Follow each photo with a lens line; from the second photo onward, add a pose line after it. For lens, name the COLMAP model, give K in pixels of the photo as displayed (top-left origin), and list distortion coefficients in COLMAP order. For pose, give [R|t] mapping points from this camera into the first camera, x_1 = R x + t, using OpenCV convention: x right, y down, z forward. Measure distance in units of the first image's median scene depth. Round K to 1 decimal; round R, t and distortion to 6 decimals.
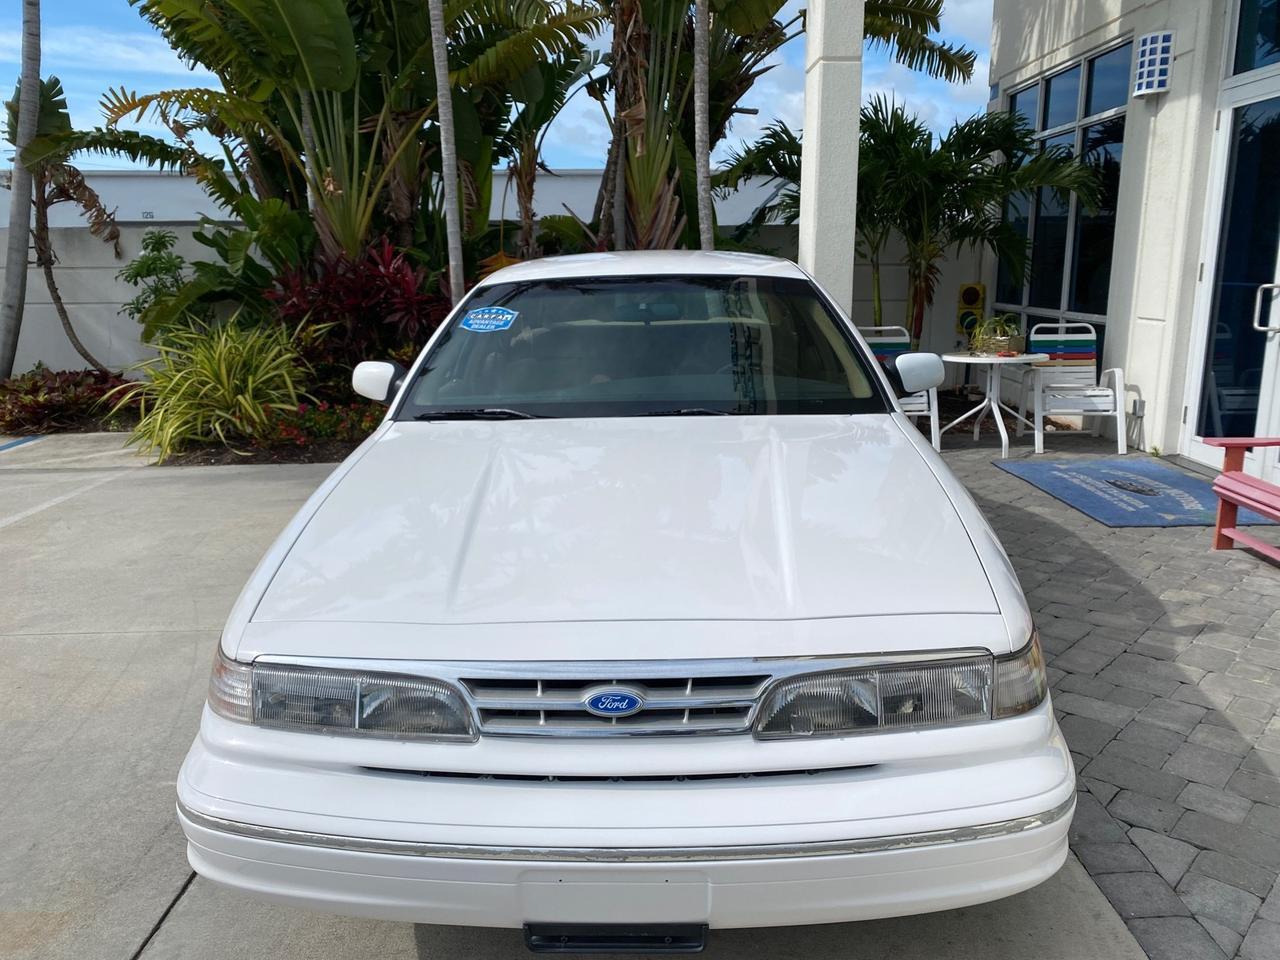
lens RADIAL K [[982.6, 0, 638.3], [0, 982.6, 477.6], [0, 0, 1]] dist [0.006877, -0.013867]
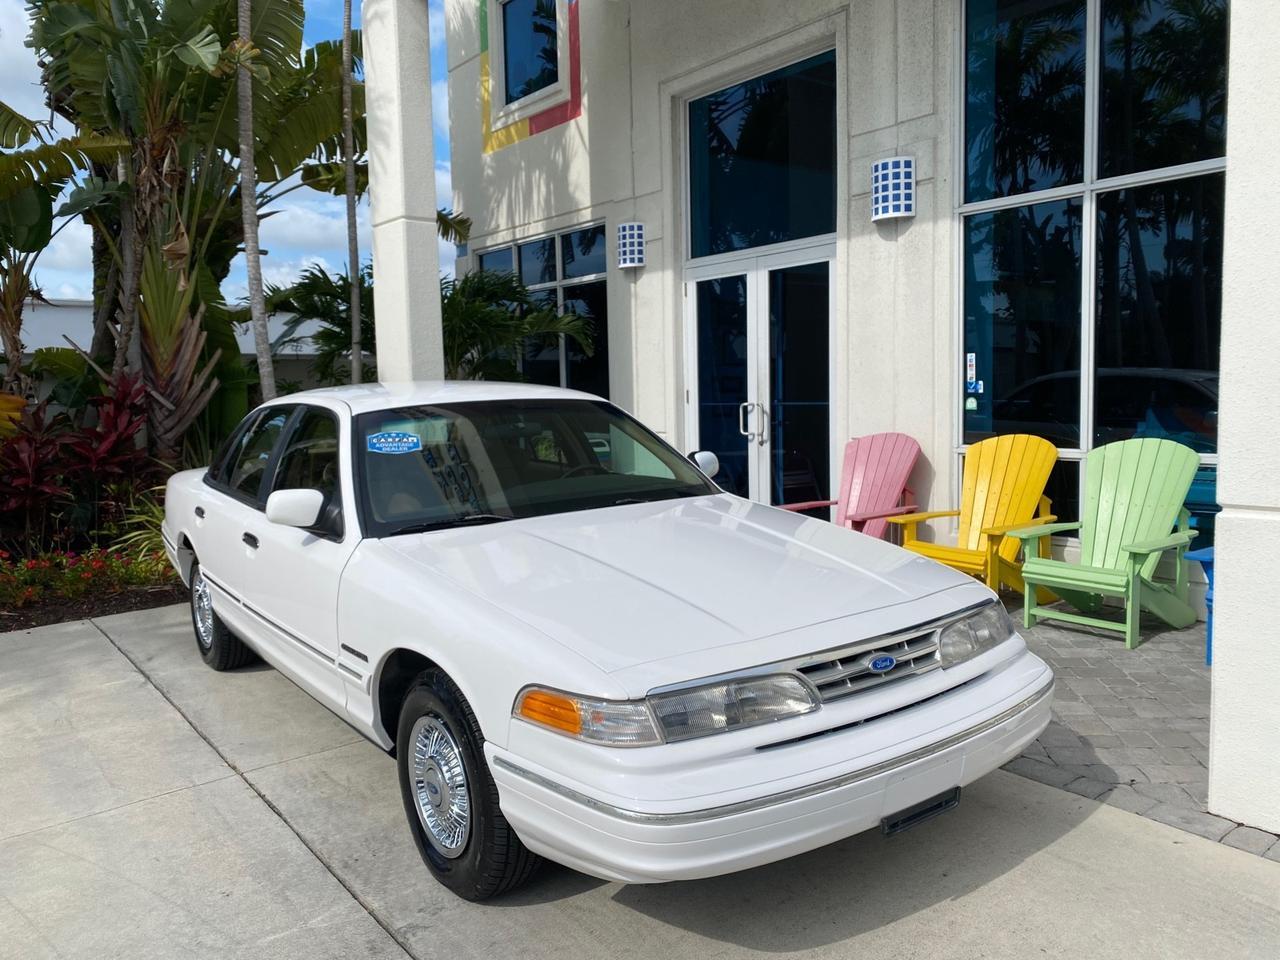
lens RADIAL K [[982.6, 0, 636.2], [0, 982.6, 481.5], [0, 0, 1]] dist [0.006877, -0.013867]
pose [[0.785140, -0.068908, 0.615473, -0.315925], [0.148653, 0.985707, -0.079272, 0.003757], [-0.601214, 0.153731, 0.784161, -0.003137]]
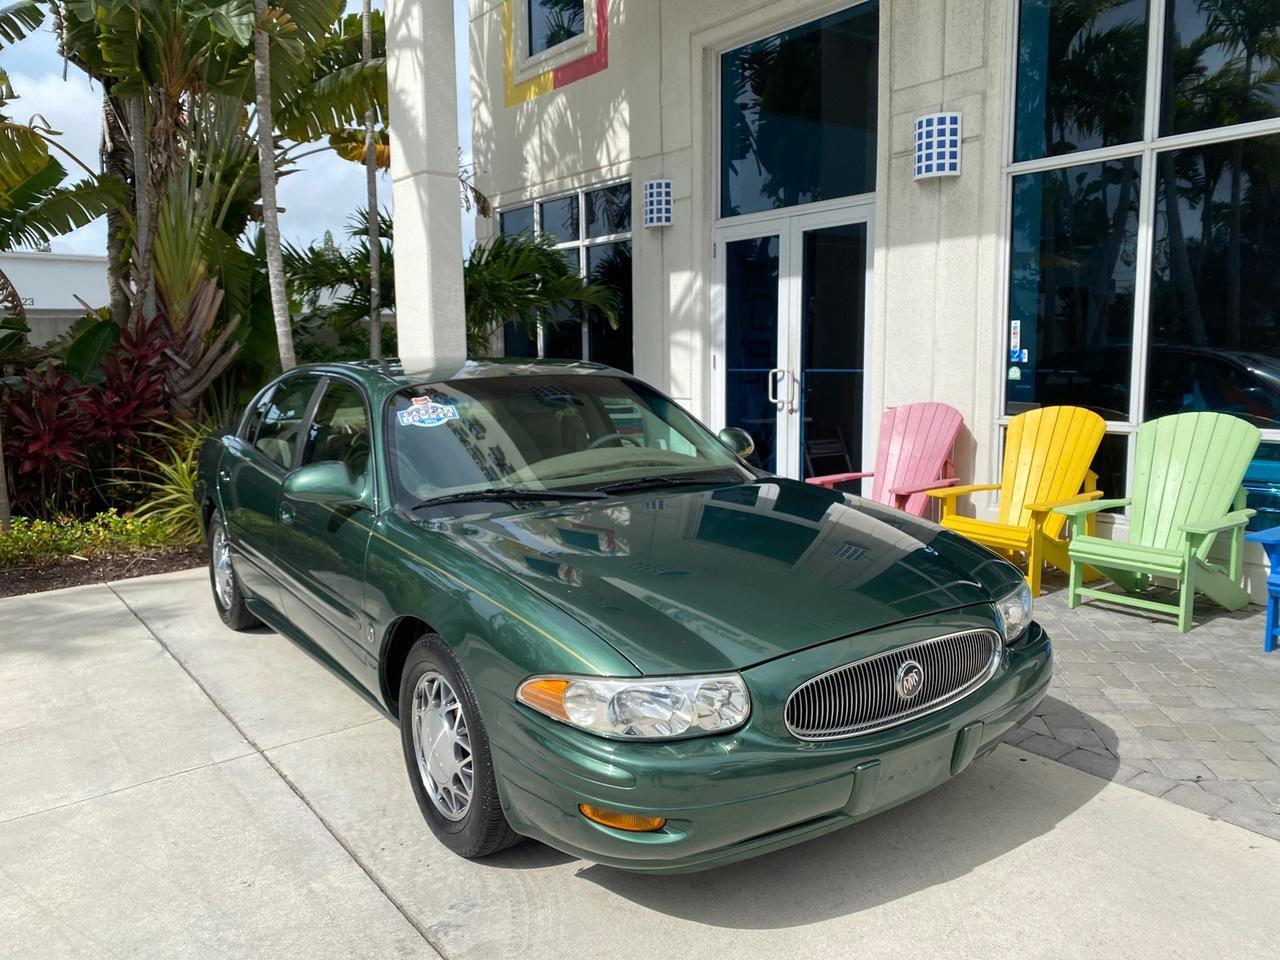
lens RADIAL K [[982.6, 0, 635.3], [0, 982.6, 481.3], [0, 0, 1]] dist [0.006877, -0.013867]
pose [[0.794745, -0.081265, 0.601479, -0.308908], [0.134844, 0.989870, -0.044432, -0.005246], [-0.591775, 0.116418, 0.797652, 0.027866]]
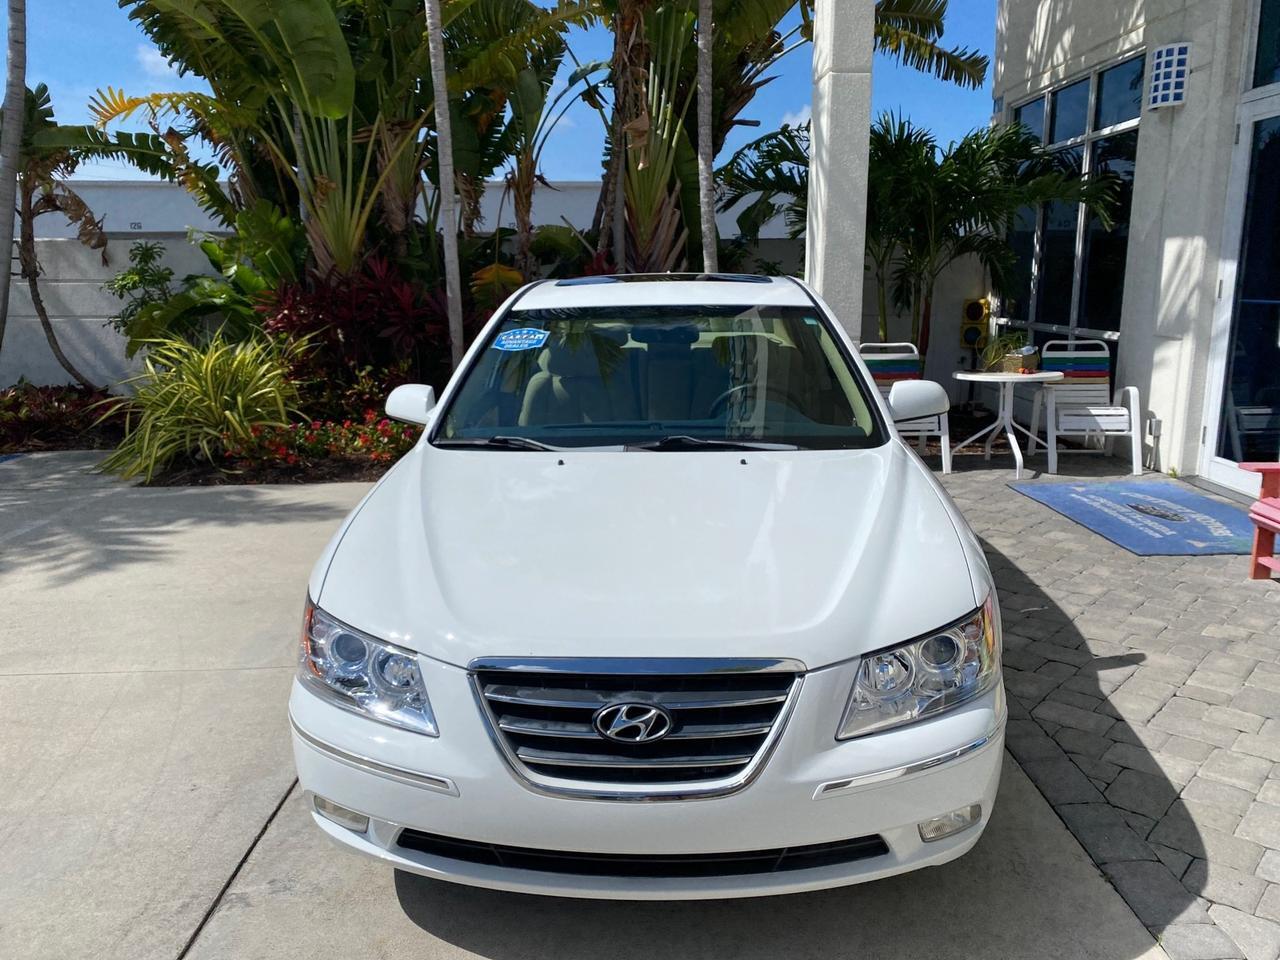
lens RADIAL K [[982.6, 0, 638.3], [0, 982.6, 472.9], [0, 0, 1]] dist [0.006877, -0.013867]
pose [[0.999936, 0.000671, 0.011276, -0.014908], [-0.000497, 0.999881, -0.015434, -0.010998], [-0.011285, 0.015427, 0.999817, 0.033323]]
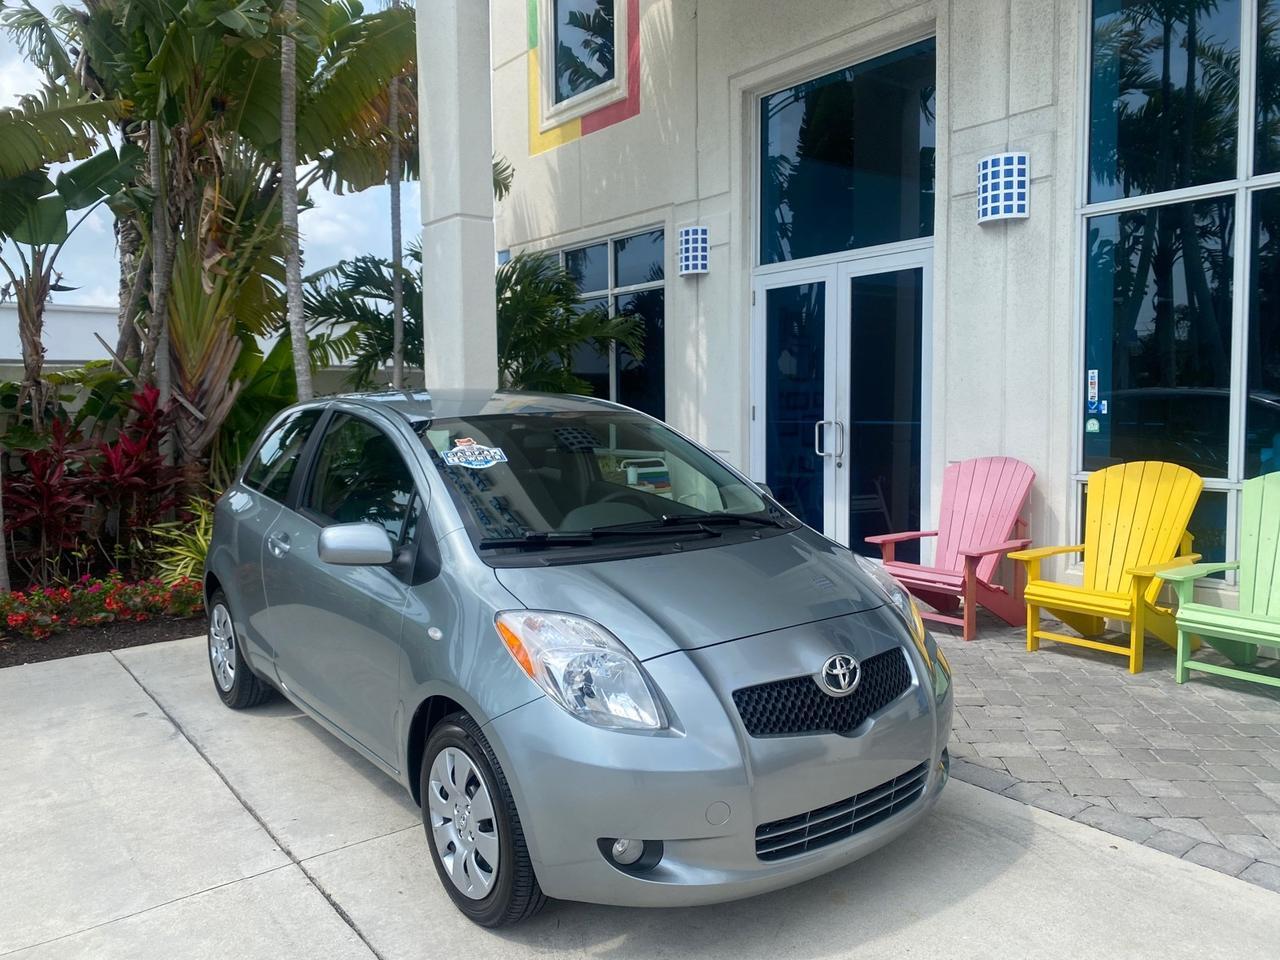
lens RADIAL K [[982.6, 0, 634.1], [0, 982.6, 477.3], [0, 0, 1]] dist [0.006877, -0.013867]
pose [[0.792803, -0.044378, 0.607860, -0.306847], [0.133195, 0.985853, -0.101745, -0.020243], [-0.594746, 0.161628, 0.787499, 0.110478]]
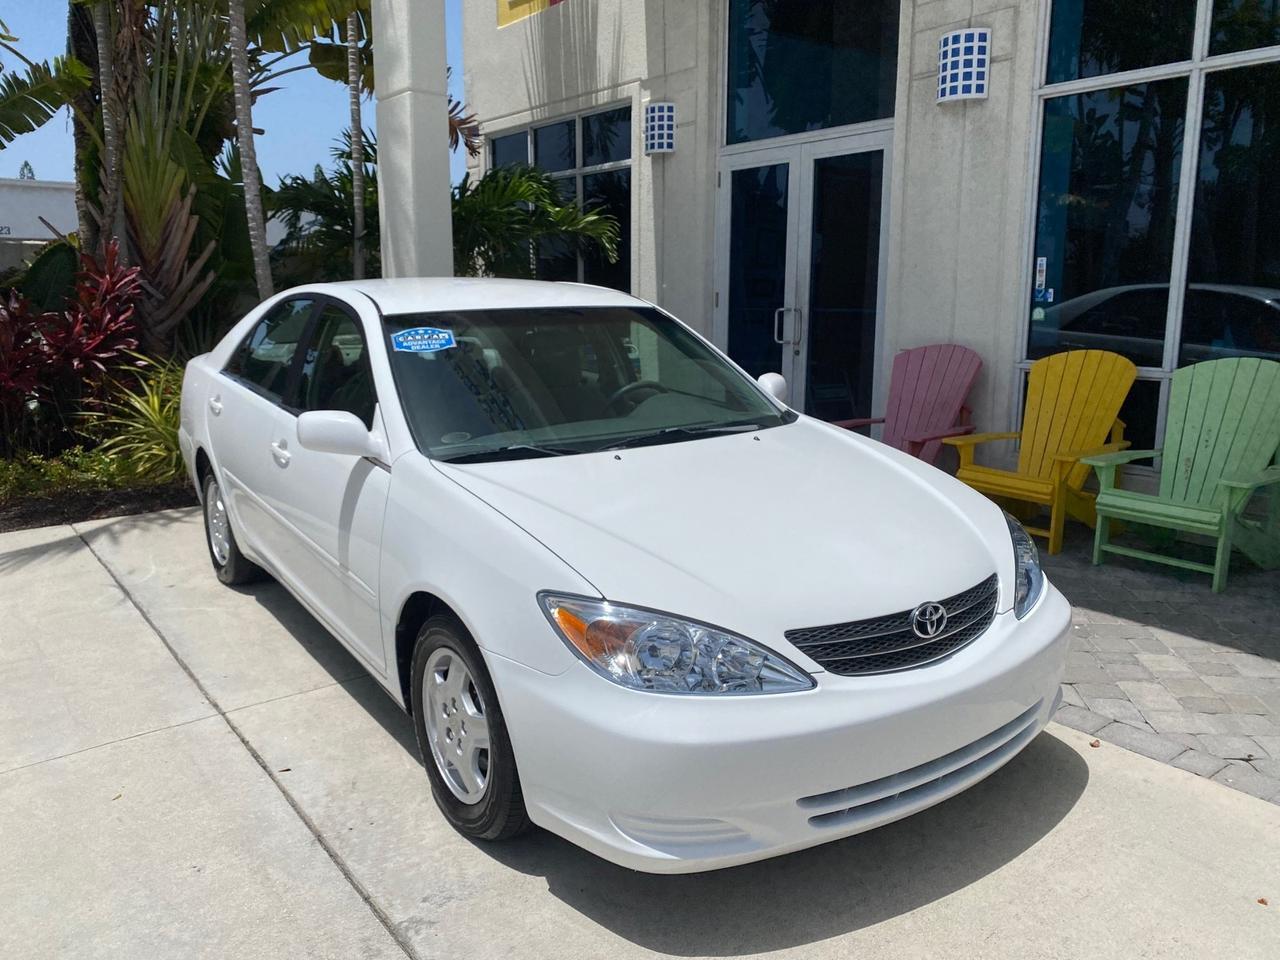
lens RADIAL K [[982.6, 0, 634.8], [0, 982.6, 482.3], [0, 0, 1]] dist [0.006877, -0.013867]
pose [[0.792399, -0.105721, 0.600772, -0.279913], [0.121939, 0.992441, 0.013812, -0.006842], [-0.597691, 0.062313, 0.799301, 0.071527]]
